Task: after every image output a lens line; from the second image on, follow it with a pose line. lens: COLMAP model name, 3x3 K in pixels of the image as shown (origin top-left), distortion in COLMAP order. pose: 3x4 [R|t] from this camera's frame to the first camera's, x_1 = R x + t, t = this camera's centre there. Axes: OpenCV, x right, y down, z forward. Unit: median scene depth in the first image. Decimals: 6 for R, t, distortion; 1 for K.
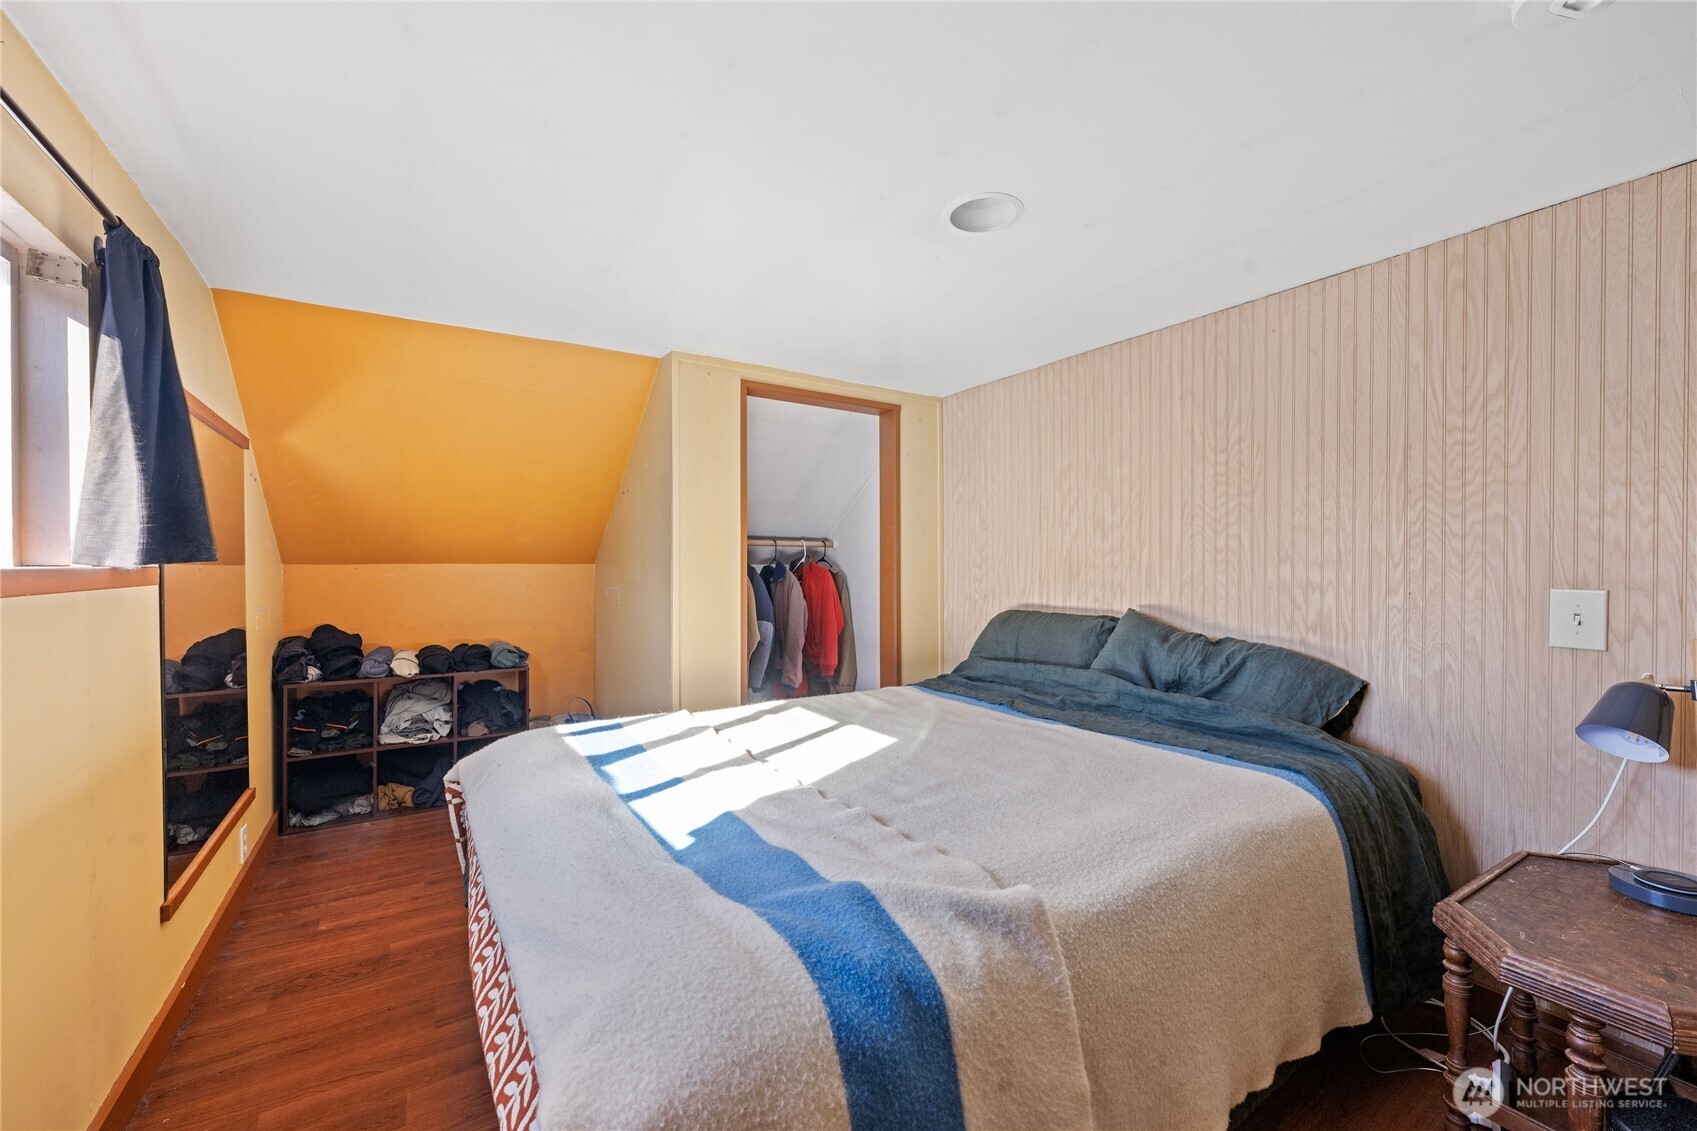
lens RADIAL K [[670.7, 0, 851.7], [0, 670.7, 566.3], [0, 0, 1]] dist [0.000340, -0.000330]
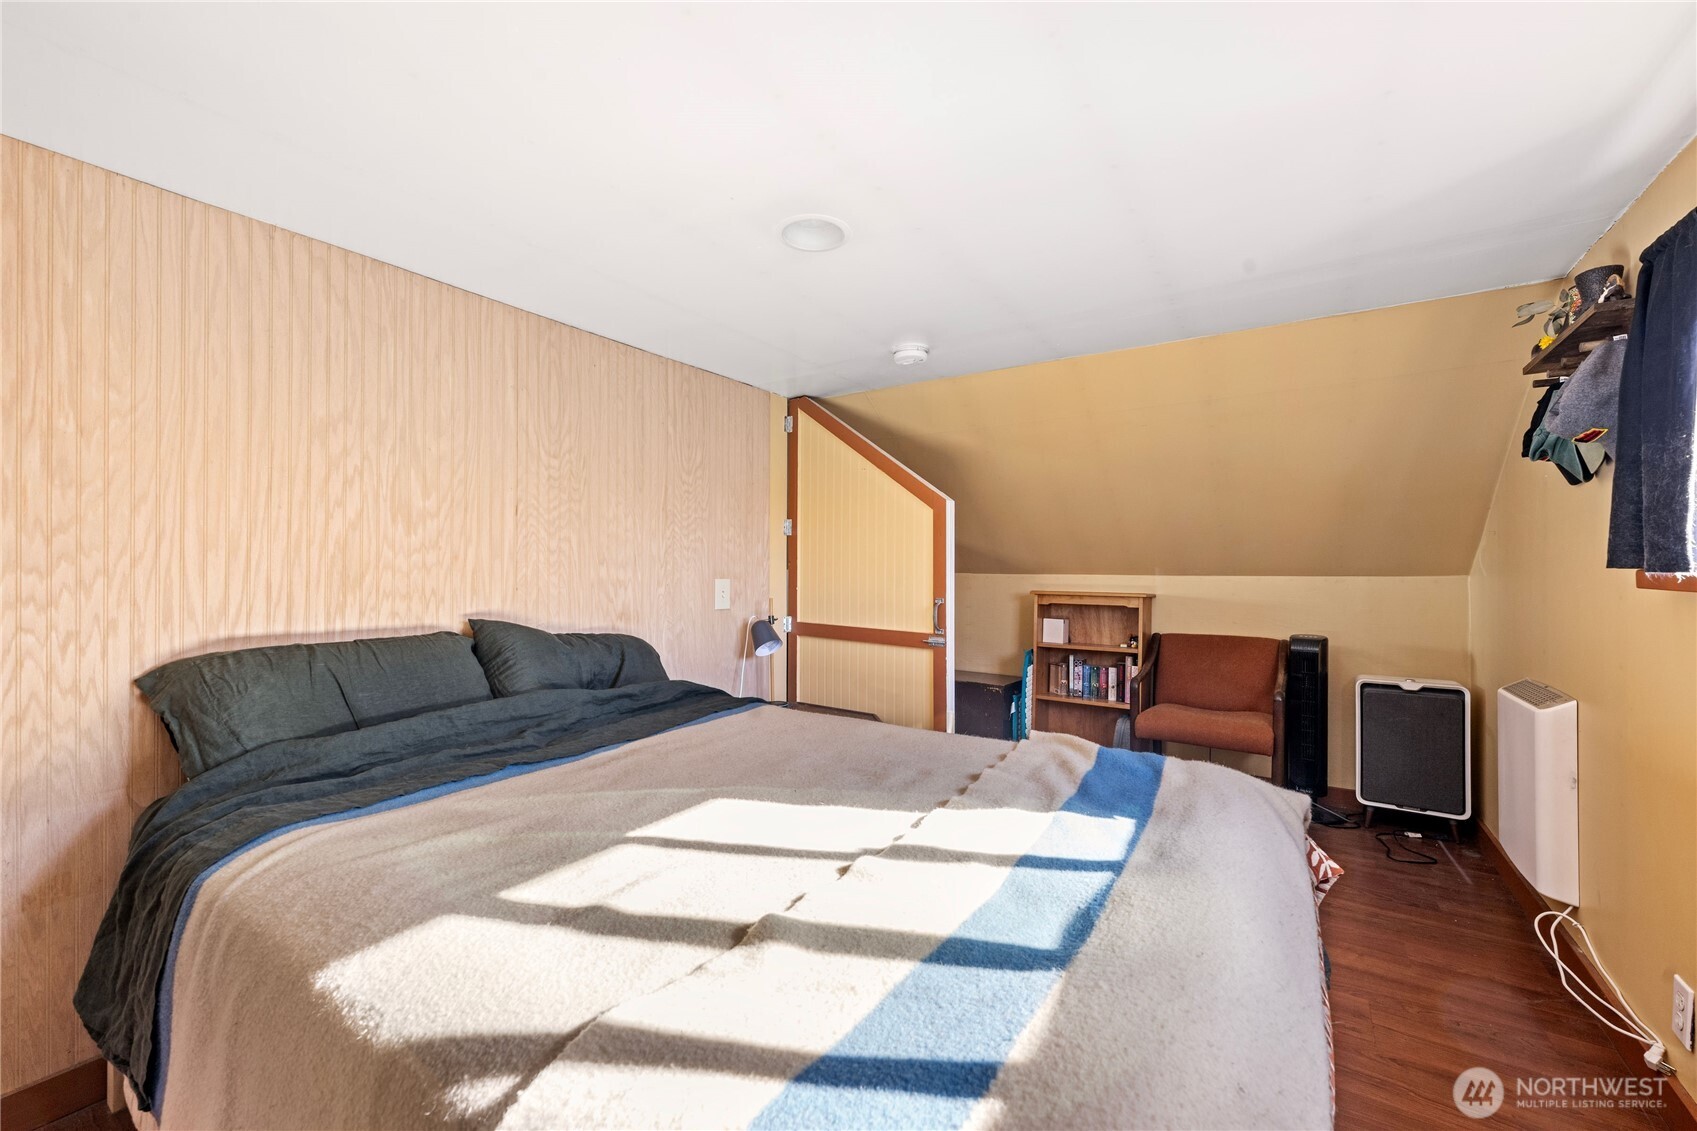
lens RADIAL K [[670.7, 0, 850.4], [0, 670.7, 565.4], [0, 0, 1]] dist [0.000340, -0.000330]
pose [[-0.395097, -0.002005, 0.918637, -0.571235], [-0.001401, 0.999998, 0.001580, -0.005417], [-0.918638, -0.000663, -0.395099, 0.972314]]
